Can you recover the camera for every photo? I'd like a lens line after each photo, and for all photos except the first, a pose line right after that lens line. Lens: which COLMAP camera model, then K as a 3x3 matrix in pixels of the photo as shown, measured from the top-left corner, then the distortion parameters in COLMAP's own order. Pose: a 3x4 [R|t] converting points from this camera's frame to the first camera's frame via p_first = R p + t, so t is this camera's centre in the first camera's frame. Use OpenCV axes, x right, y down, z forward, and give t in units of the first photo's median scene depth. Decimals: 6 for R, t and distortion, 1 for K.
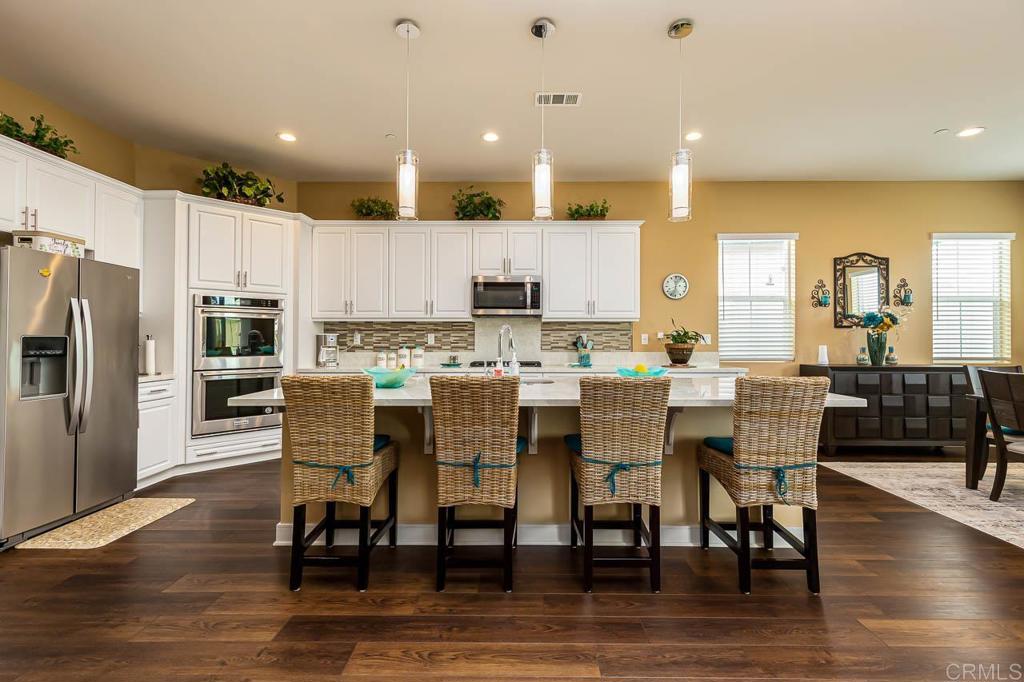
lens RADIAL K [[454.4, 0, 506.2], [0, 454.4, 339.7], [0, 0, 1]] dist [0.002890, -0.000310]
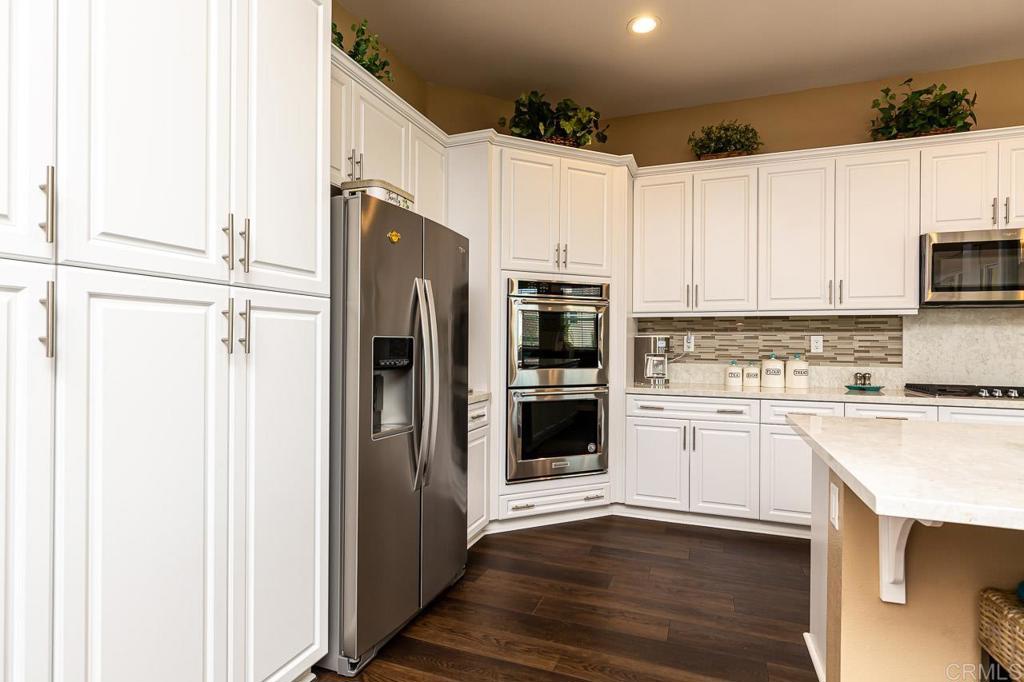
lens RADIAL K [[540.9, 0, 512.0], [0, 540.9, 341.0], [0, 0, 1]] dist [0.005165, 0.000949]
pose [[0.932684, 0.005171, -0.360657, -0.300626], [-0.007201, 0.999965, -0.004285, 0.000033], [0.360622, 0.006593, 0.932689, 0.183114]]
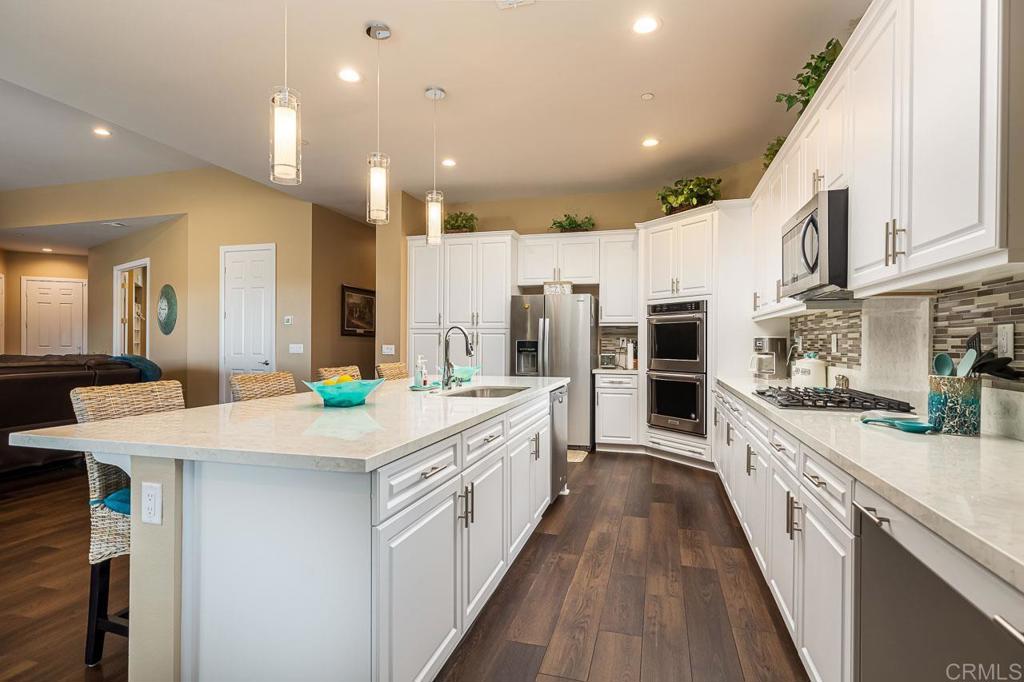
lens RADIAL K [[522.9, 0, 512.0], [0, 522.9, 341.0], [0, 0, 1]] dist [0.004504, 0.000805]
pose [[-0.266819, -0.005115, -0.963733, 0.597132], [-0.004308, 0.999982, -0.004115, 0.000571], [0.963737, 0.003054, -0.266836, 0.830168]]
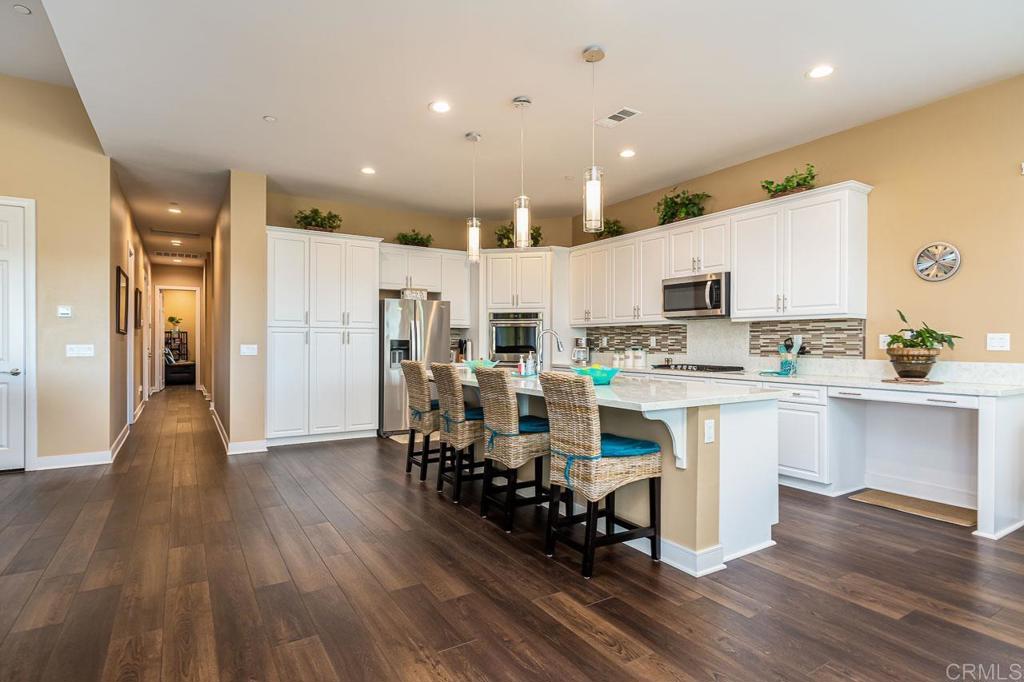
lens RADIAL K [[522.9, 0, 512.0], [0, 522.9, 341.0], [0, 0, 1]] dist [0.004504, 0.000805]
pose [[0.541188, -0.000511, -0.840902, 0.709631], [-0.001094, 0.999999, -0.001312, -0.000523], [0.840901, 0.001630, 0.541186, 0.078429]]
